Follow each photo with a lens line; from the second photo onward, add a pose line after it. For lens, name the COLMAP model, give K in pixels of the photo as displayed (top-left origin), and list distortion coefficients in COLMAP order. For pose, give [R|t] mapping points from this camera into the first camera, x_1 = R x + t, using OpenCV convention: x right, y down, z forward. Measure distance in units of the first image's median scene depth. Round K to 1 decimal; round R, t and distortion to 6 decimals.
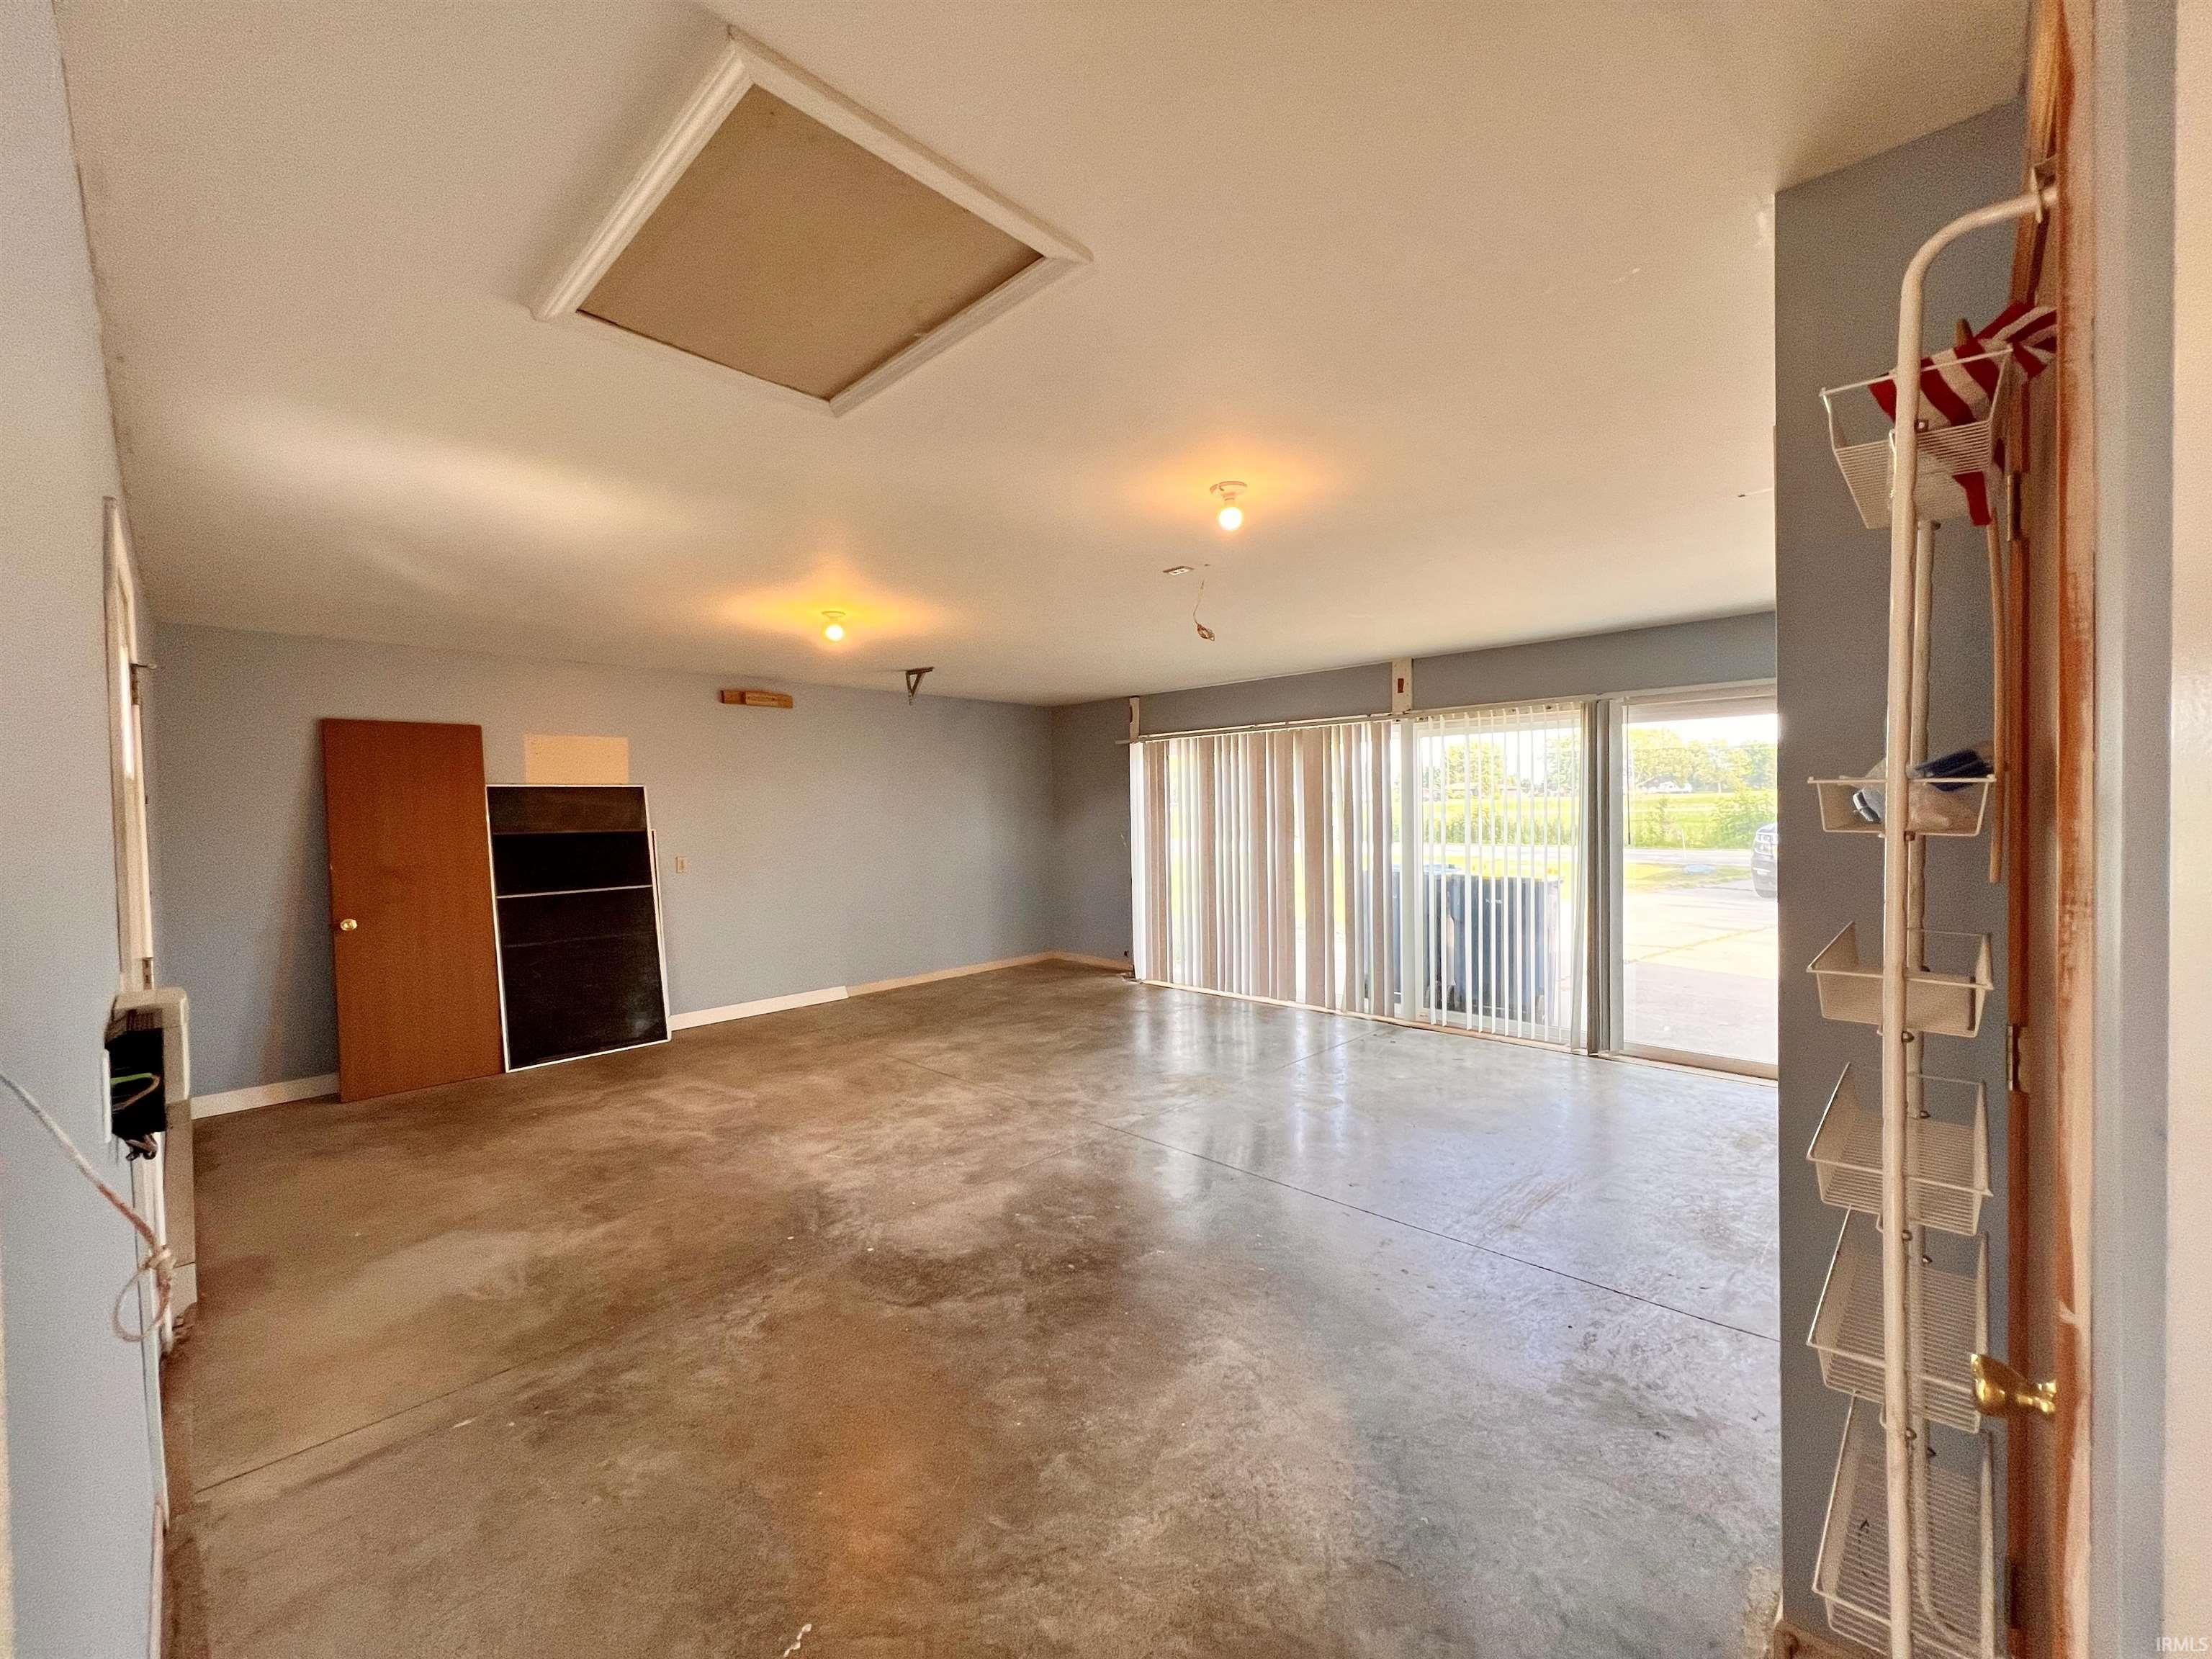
lens RADIAL K [[883.5, 0, 1100.7], [0, 883.5, 832.1], [0, 0, 1]] dist [-0.002717, 0.001012]
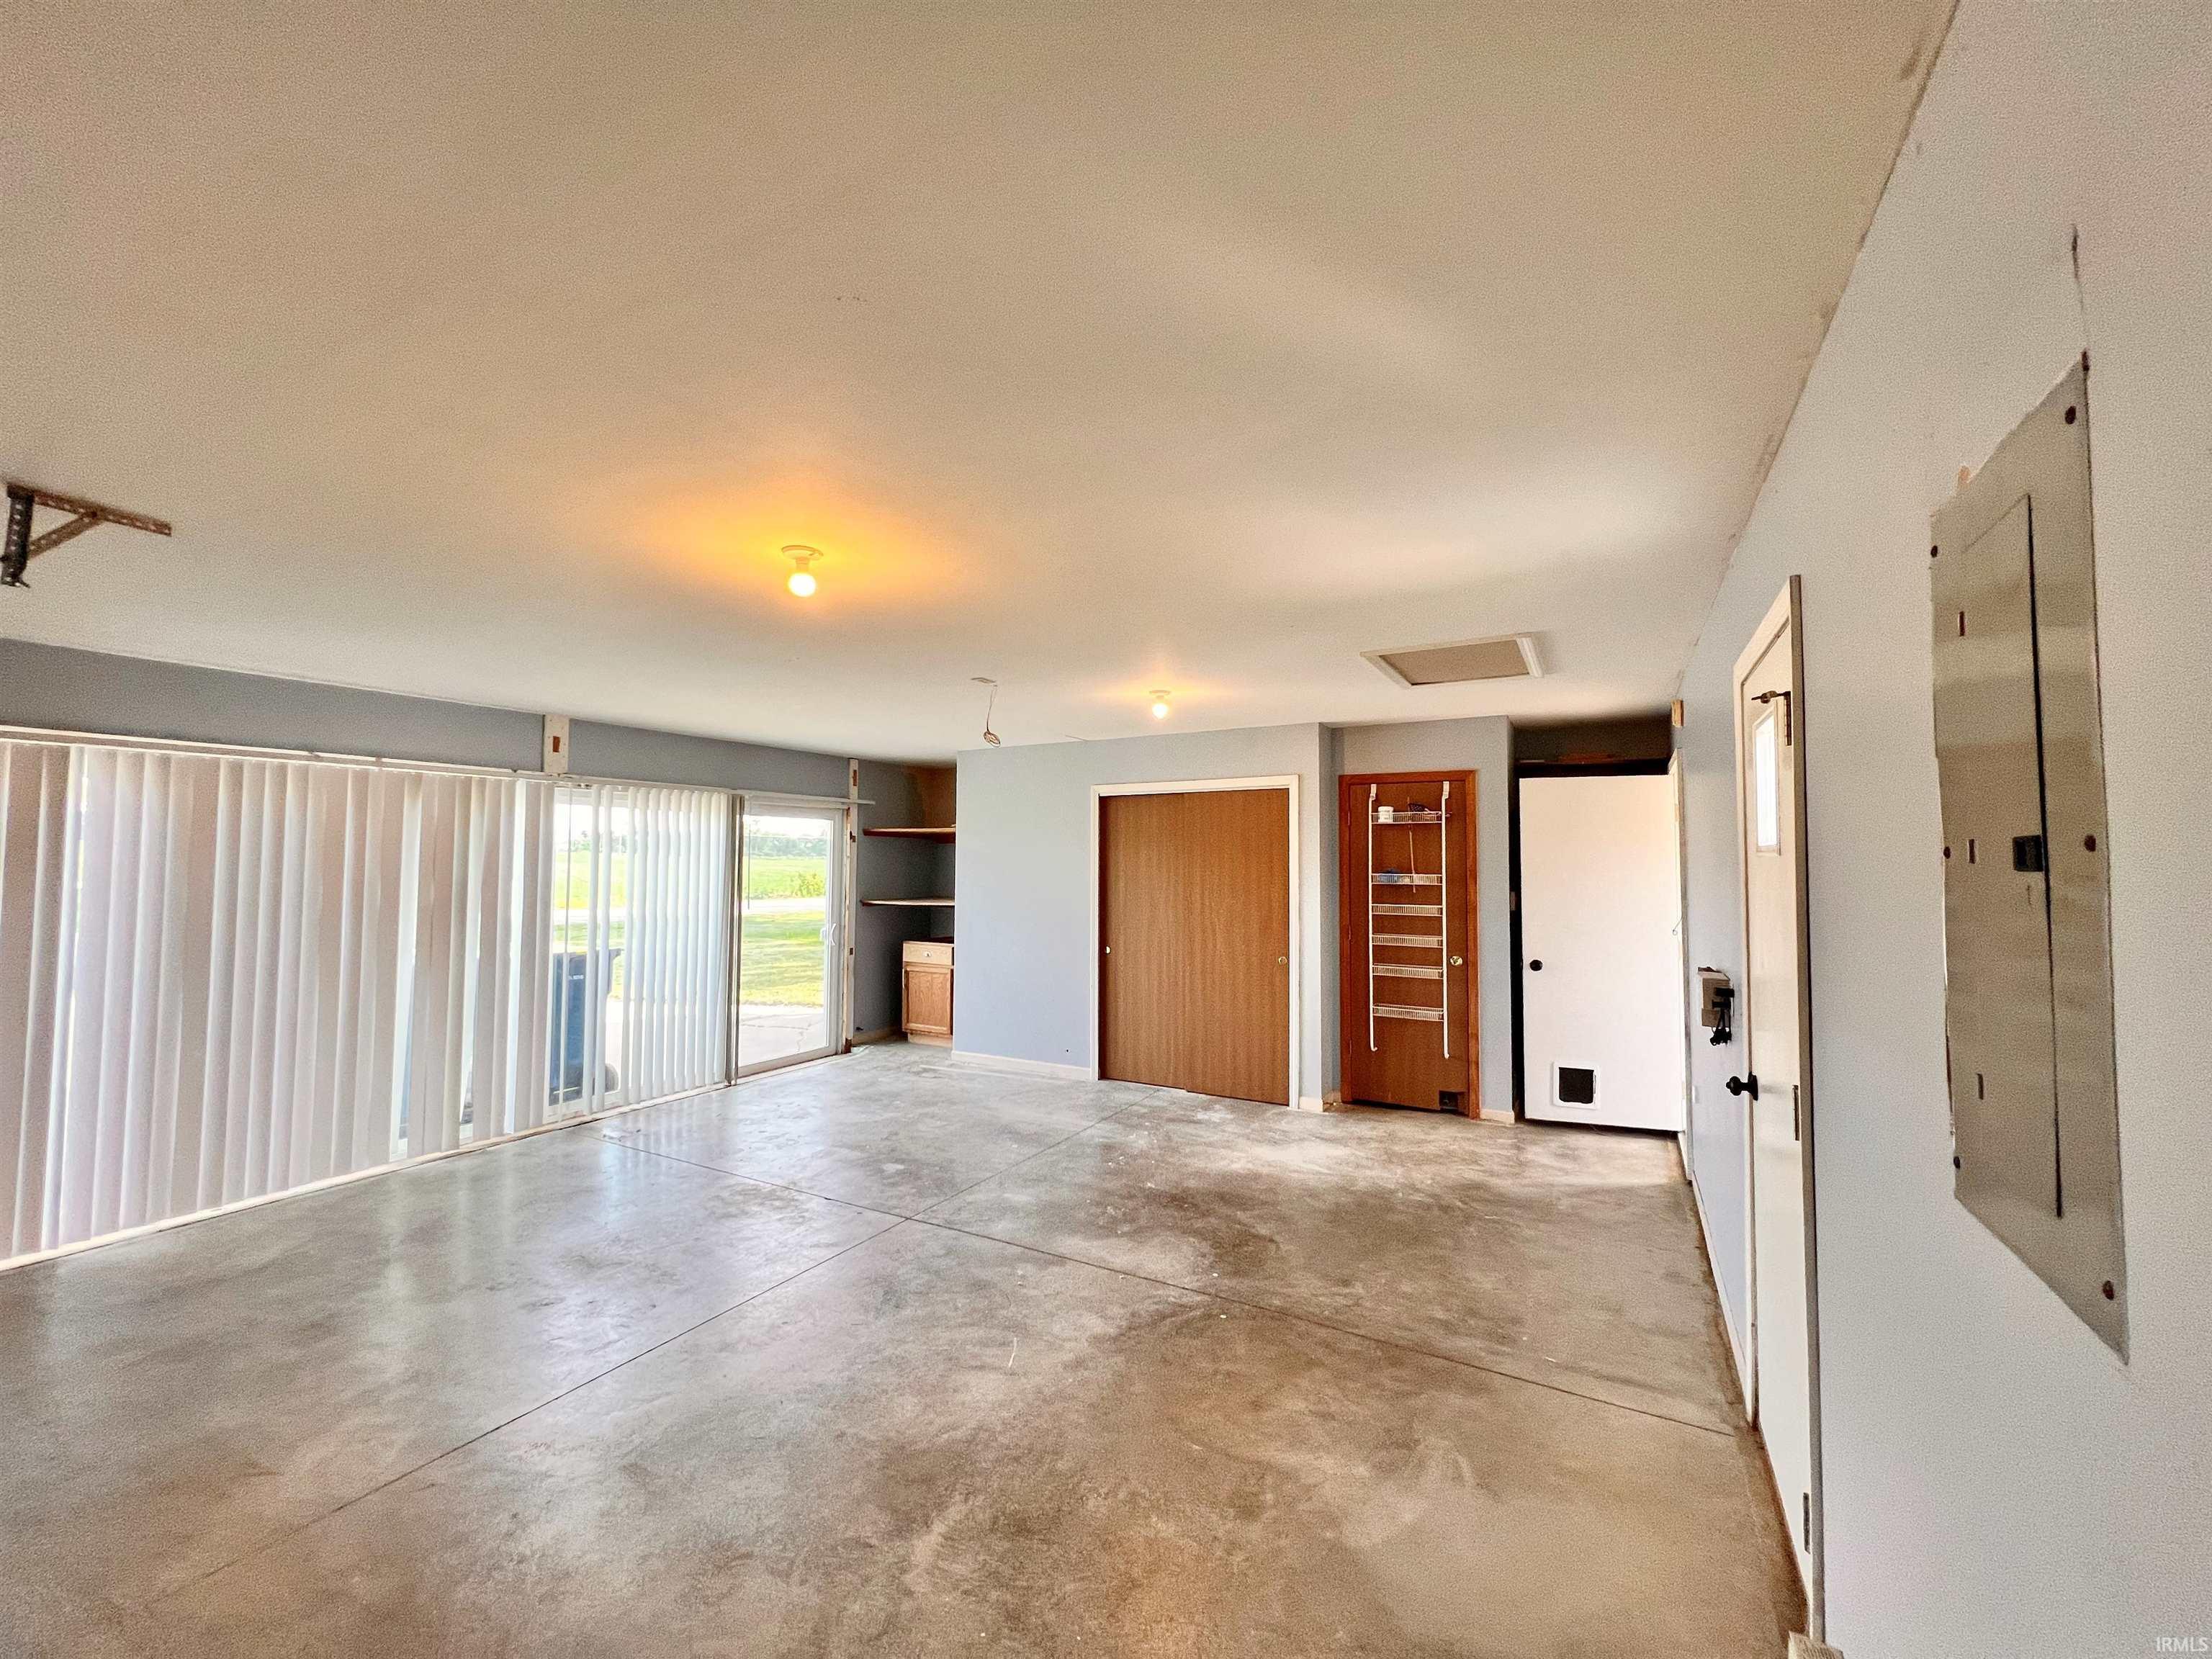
lens RADIAL K [[883.5, 0, 1102.6], [0, 883.5, 820.7], [0, 0, 1]] dist [-0.002717, 0.001012]
pose [[-0.237419, 0.059984, 0.969553, -1.297802], [0.030206, 0.998065, -0.054351, -0.045344], [-0.970937, 0.016382, -0.238772, 1.343320]]
